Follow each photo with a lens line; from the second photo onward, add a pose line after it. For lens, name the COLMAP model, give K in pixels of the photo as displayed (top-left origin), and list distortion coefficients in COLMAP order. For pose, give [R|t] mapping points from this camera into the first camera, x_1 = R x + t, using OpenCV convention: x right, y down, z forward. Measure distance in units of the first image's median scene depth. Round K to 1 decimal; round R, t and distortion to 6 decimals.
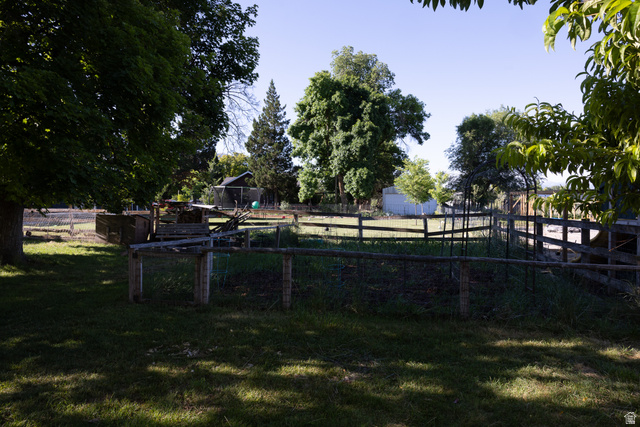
lens RADIAL K [[429.4, 0, 317.4], [0, 429.4, 215.0], [0, 0, 1]] dist [0.006163, -0.001531]
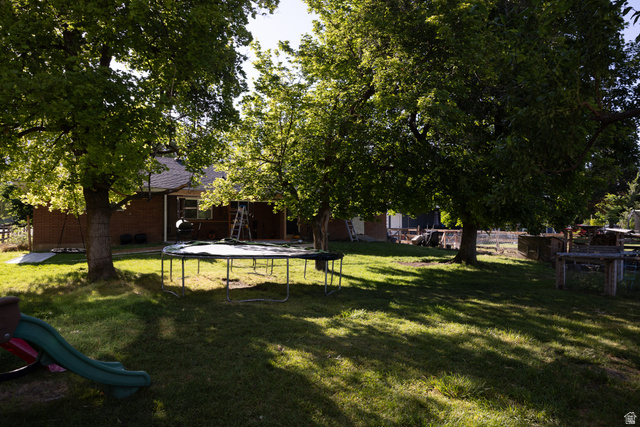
lens RADIAL K [[429.4, 0, 315.9], [0, 429.4, 216.8], [0, 0, 1]] dist [0.006163, -0.001531]
pose [[0.635450, -0.012495, -0.772041, 0.085508], [-0.028784, 0.998791, -0.039856, 0.010962], [0.771606, 0.047548, 0.634322, -0.265097]]
